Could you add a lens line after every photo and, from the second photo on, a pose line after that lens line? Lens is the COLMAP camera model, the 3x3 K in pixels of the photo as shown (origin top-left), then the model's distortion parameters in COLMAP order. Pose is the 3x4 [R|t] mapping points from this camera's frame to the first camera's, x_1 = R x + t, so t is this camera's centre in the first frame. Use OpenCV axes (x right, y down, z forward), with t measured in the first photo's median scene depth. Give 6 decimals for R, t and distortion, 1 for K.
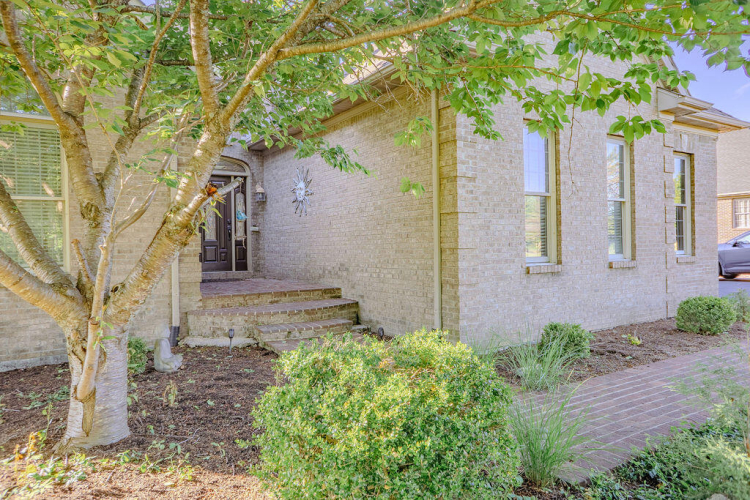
lens RADIAL K [[492.5, 0, 375.0], [0, 492.5, 250.0], [0, 0, 1]] dist [0.003318, 0.002928]
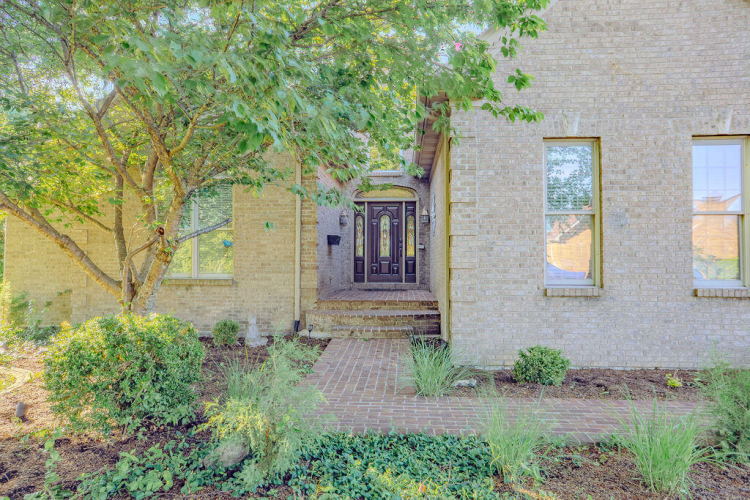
lens RADIAL K [[492.5, 0, 375.0], [0, 492.5, 250.0], [0, 0, 1]] dist [0.003318, 0.002928]
pose [[0.816031, 0.002765, -0.578001, 0.550747], [-0.018885, 0.999582, -0.021881, -0.013585], [0.577699, 0.028771, 0.815743, 0.005582]]
